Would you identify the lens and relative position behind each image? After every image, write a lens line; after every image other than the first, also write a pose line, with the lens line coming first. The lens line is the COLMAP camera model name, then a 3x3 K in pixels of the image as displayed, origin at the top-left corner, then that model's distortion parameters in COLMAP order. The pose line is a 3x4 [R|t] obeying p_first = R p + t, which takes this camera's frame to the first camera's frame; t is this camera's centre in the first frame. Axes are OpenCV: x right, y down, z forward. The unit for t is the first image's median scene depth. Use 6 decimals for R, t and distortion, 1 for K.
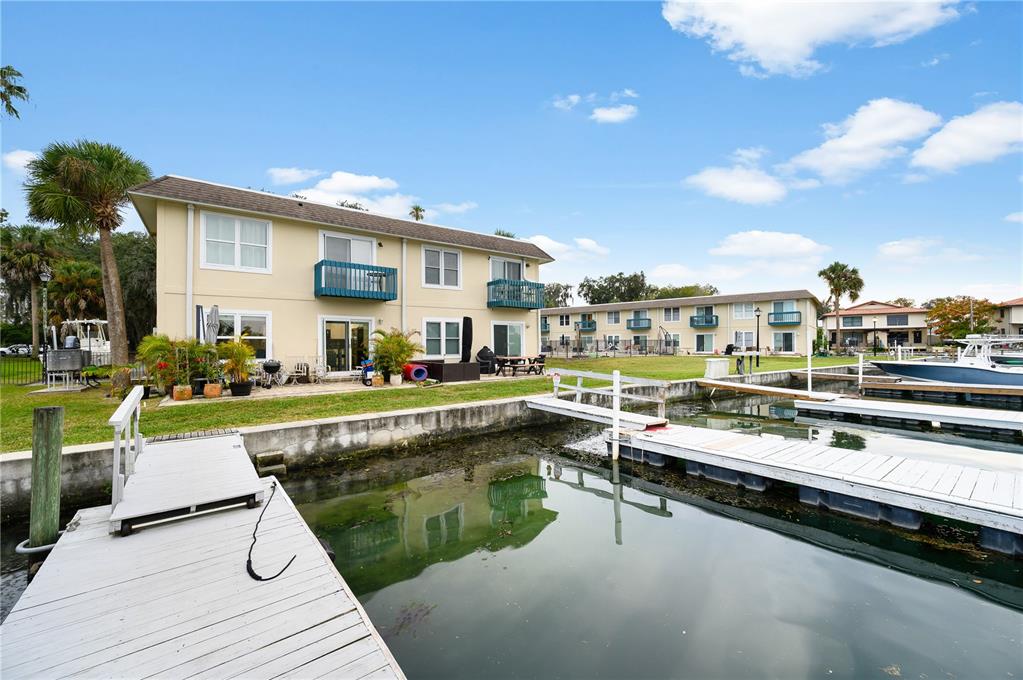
lens RADIAL K [[407.9, 0, 514.9], [0, 407.9, 341.8], [0, 0, 1]] dist [-0.002224, -0.000130]
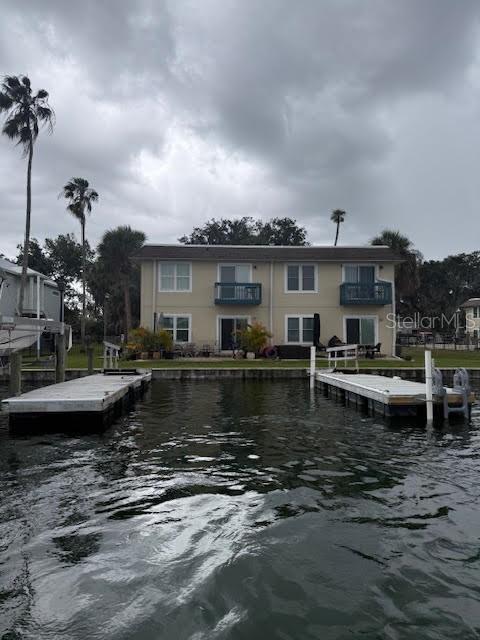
lens RADIAL K [[445.1, 0, 234.8], [0, 445.1, 318.4], [0, 0, 1]] dist [0.069769, -0.083276]
pose [[0.828475, -0.016800, -0.559773, 0.579559], [-0.003095, 0.999397, -0.034574, 0.006585], [0.560017, 0.030376, 0.827924, -0.436244]]
